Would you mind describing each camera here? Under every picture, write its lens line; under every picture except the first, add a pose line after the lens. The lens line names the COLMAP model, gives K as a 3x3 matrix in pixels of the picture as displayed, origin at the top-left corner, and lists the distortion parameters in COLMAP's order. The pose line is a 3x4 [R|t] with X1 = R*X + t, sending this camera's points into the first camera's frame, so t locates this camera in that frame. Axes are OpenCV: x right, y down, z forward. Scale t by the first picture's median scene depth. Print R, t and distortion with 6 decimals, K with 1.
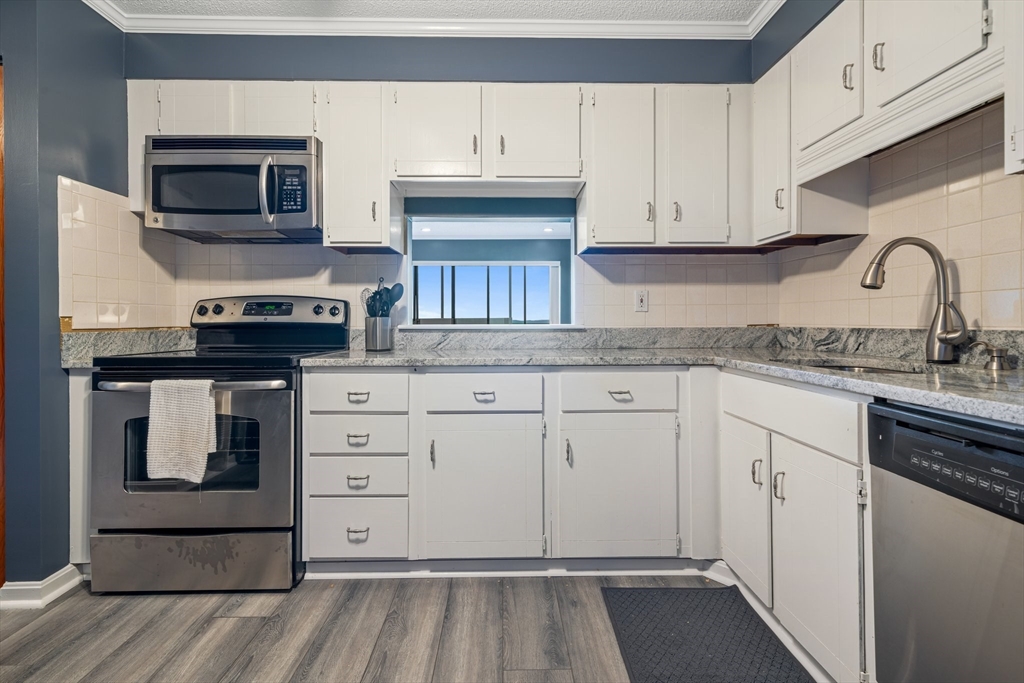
lens RADIAL K [[456.1, 0, 507.4], [0, 456.1, 318.8], [0, 0, 1]] dist [0.001779, 0.000818]
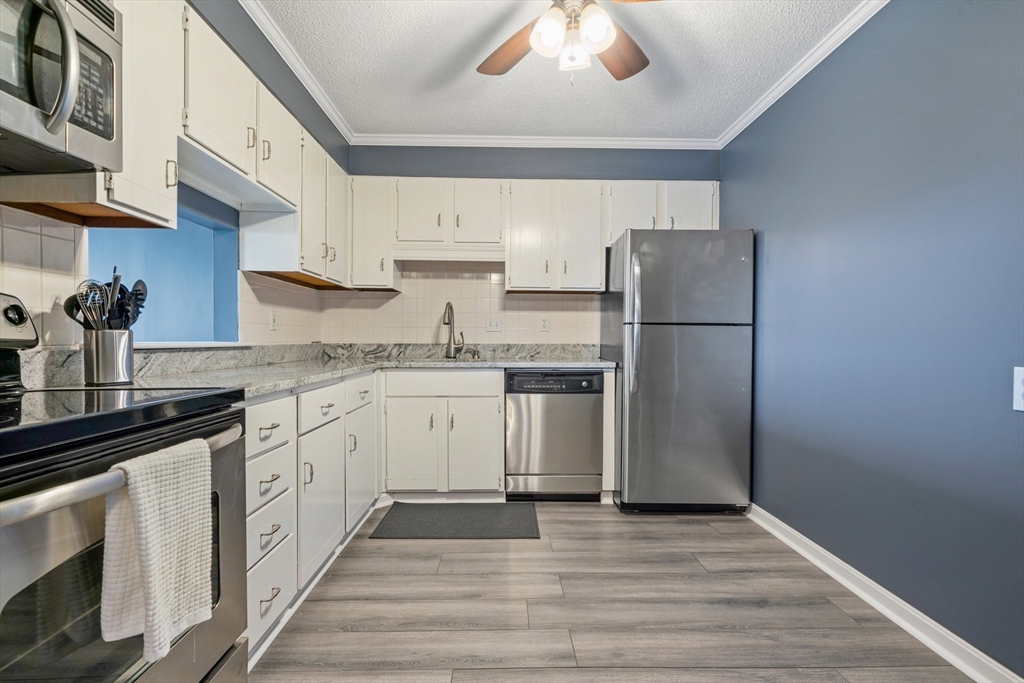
lens RADIAL K [[479.2, 0, 507.1], [0, 479.2, 344.8], [0, 0, 1]] dist [0.003131, 0.003631]
pose [[0.006382, -0.006605, 0.999958, -1.144829], [-0.009291, 0.999935, 0.006664, 0.008597], [-0.999936, -0.009333, 0.006320, 0.562582]]
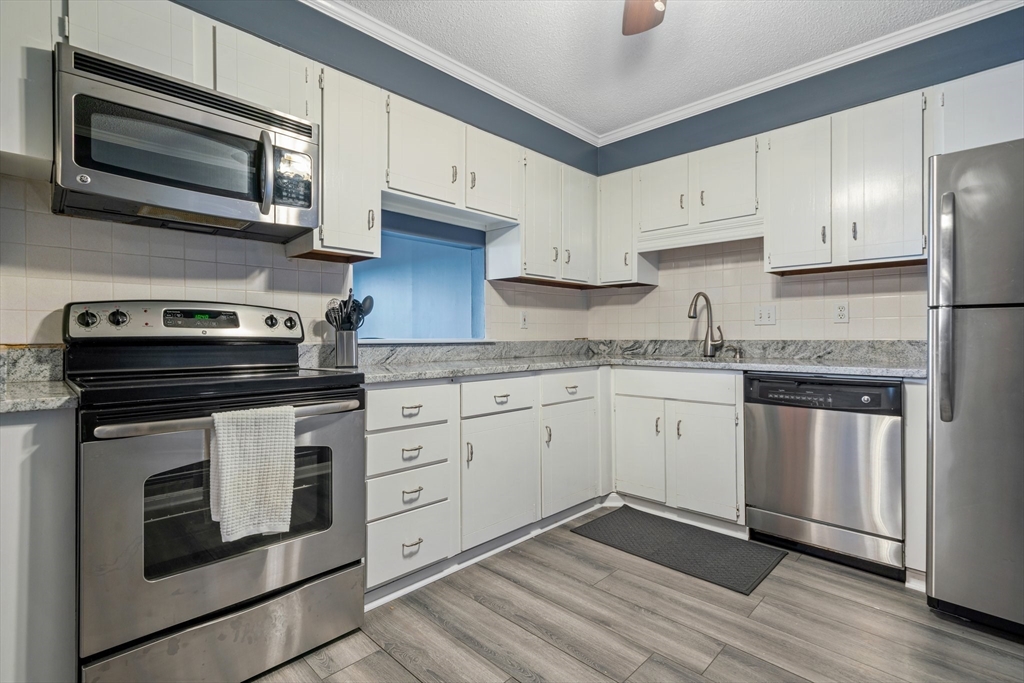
lens RADIAL K [[479.2, 0, 503.9], [0, 479.2, 333.3], [0, 0, 1]] dist [0.003131, 0.003631]
pose [[0.720277, 0.005035, 0.693668, -0.894959], [-0.003002, 0.999987, -0.004141, 0.005110], [-0.693680, 0.000900, 0.720283, 0.097498]]
